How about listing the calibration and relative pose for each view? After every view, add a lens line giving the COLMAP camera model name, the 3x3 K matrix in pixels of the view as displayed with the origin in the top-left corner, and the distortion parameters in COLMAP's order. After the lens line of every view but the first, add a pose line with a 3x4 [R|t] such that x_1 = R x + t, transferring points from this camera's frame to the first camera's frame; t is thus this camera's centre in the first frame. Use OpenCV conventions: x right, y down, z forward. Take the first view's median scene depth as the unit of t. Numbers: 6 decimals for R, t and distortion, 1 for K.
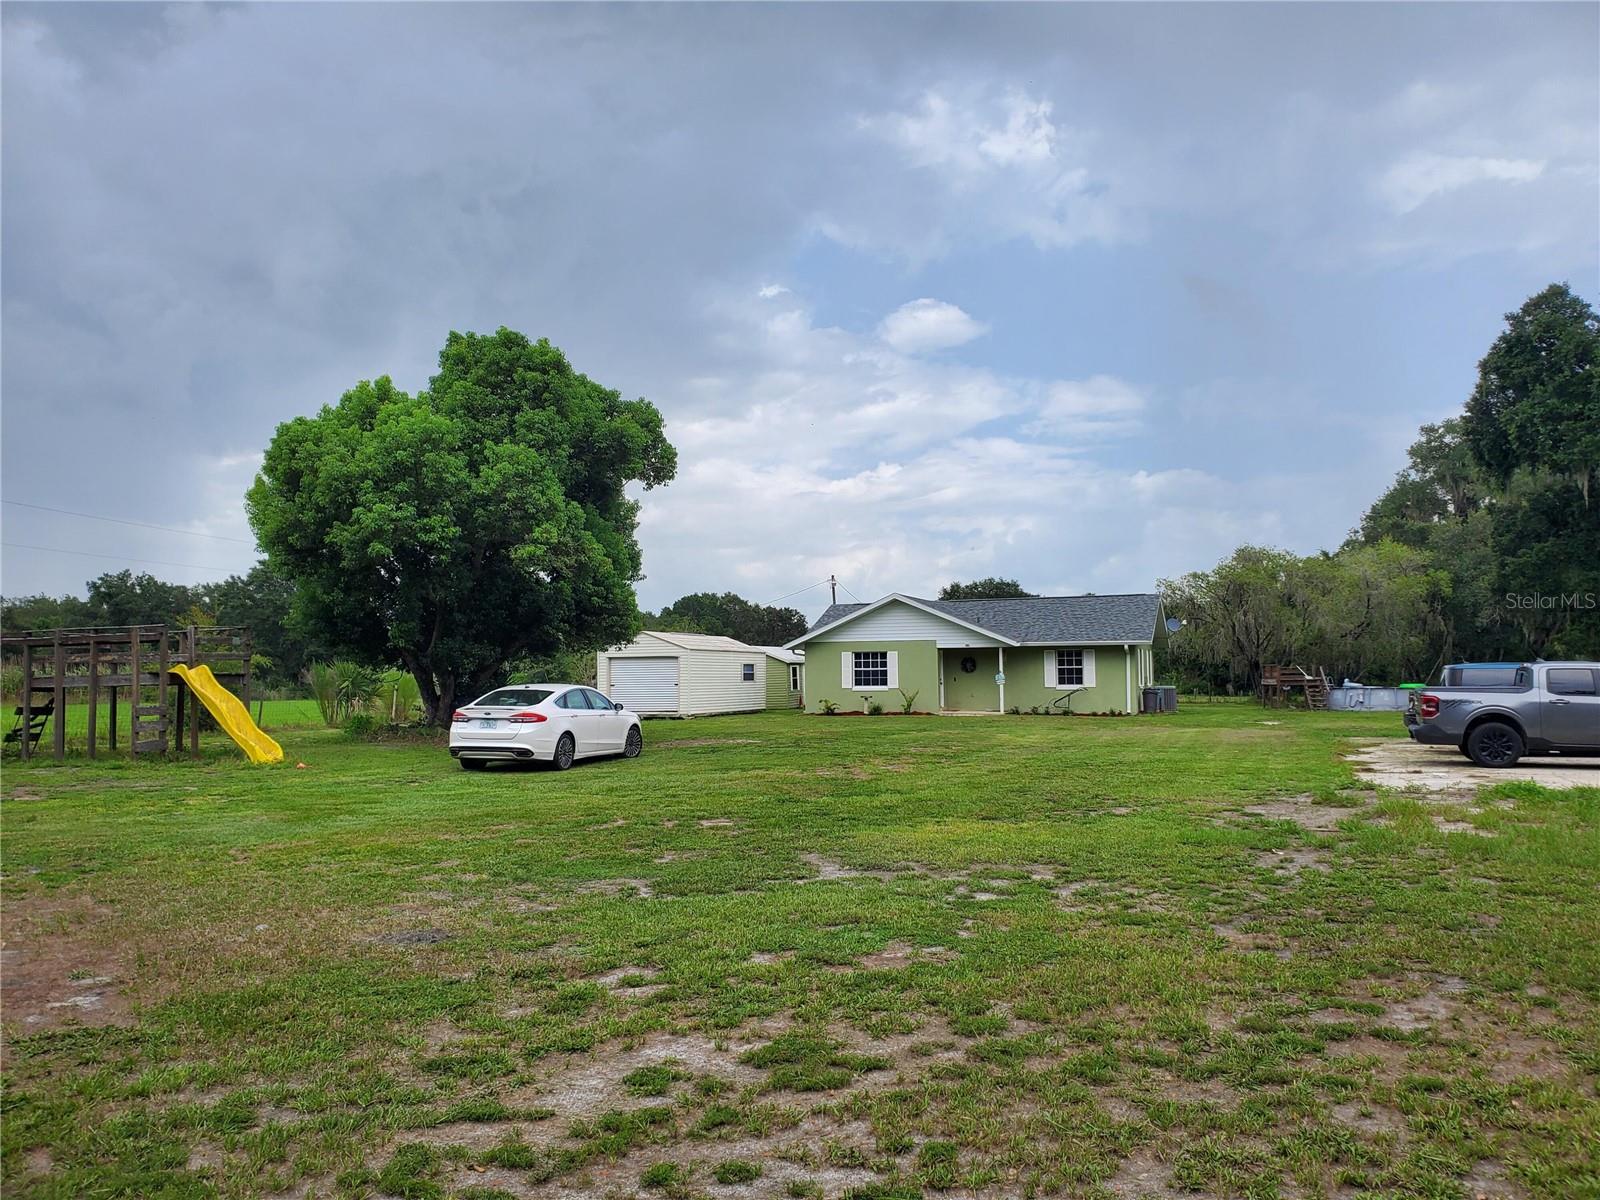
lens RADIAL K [[1217.8, 0, 800.0], [0, 1217.8, 600.0], [0, 0, 1]] dist [0.013812, 0.008958]
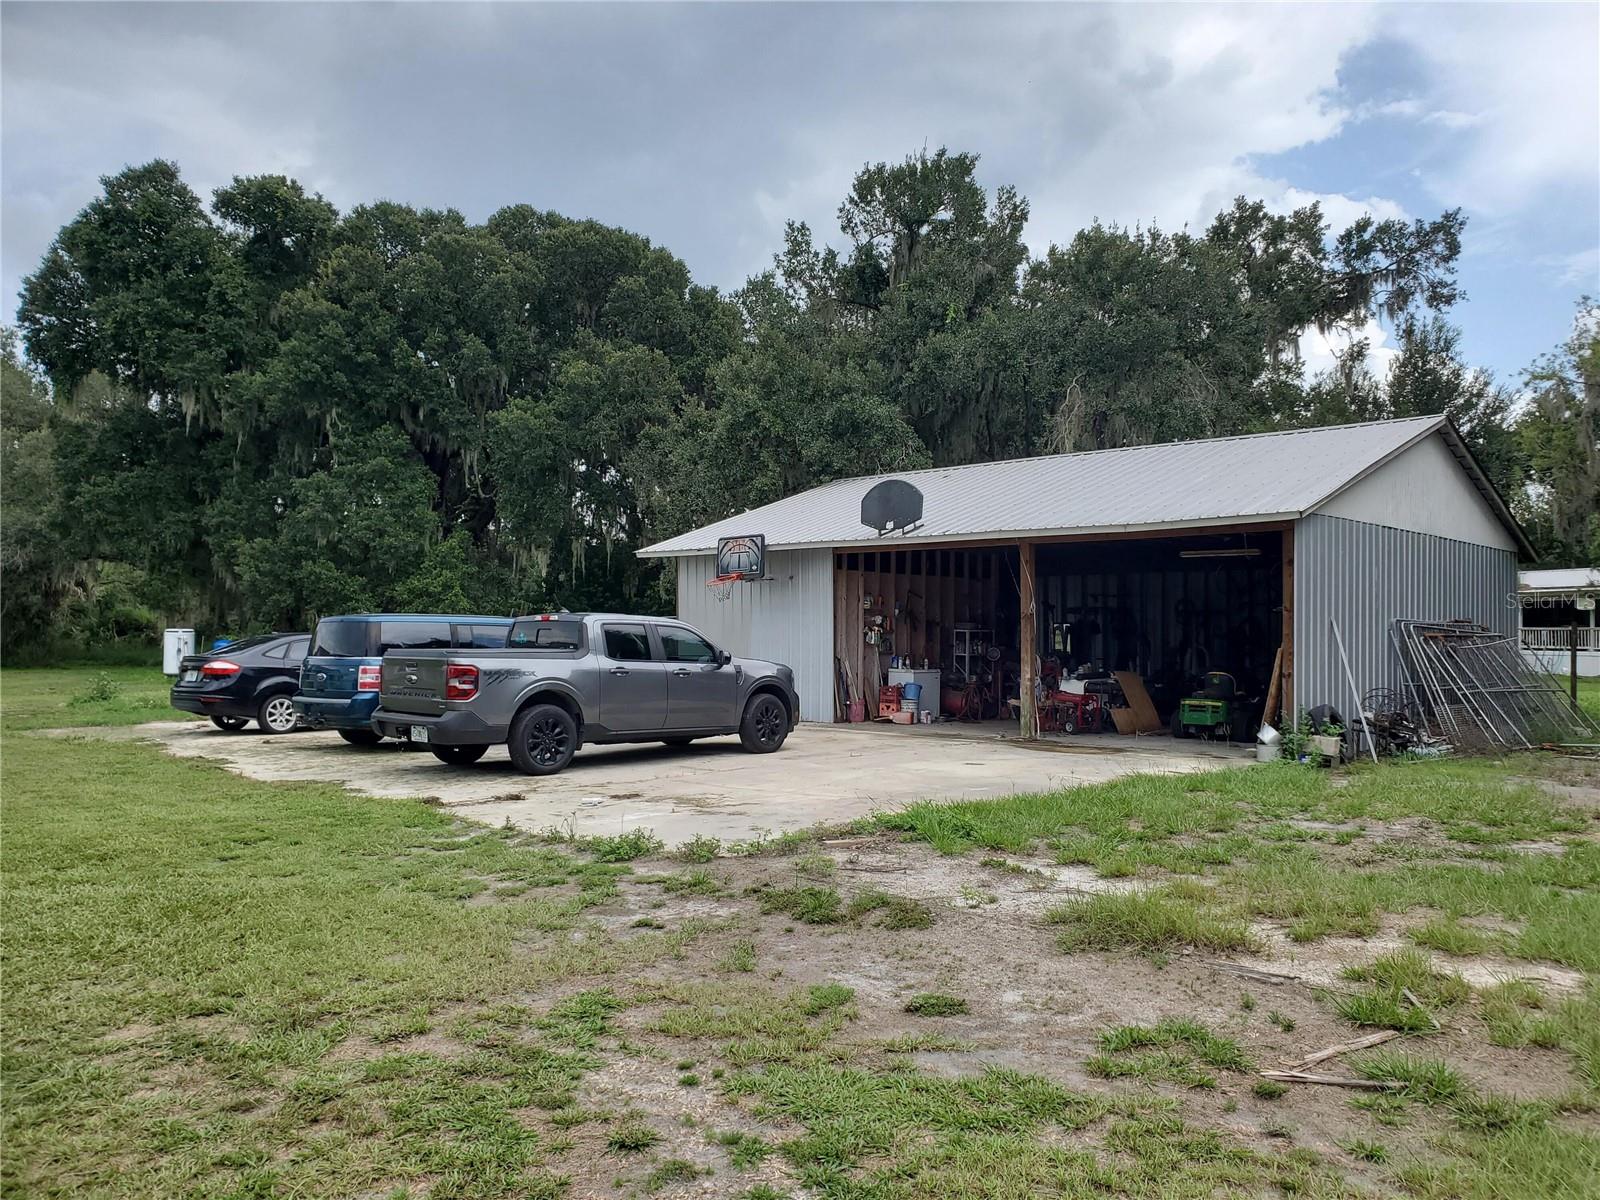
lens RADIAL K [[1217.8, 0, 800.0], [0, 1217.8, 600.0], [0, 0, 1]] dist [0.013812, 0.008958]
pose [[0.356825, 0.036042, 0.933476, 0.004255], [-0.066529, 0.997699, -0.013090, 0.012869], [-0.931799, -0.057433, 0.358401, 0.186371]]
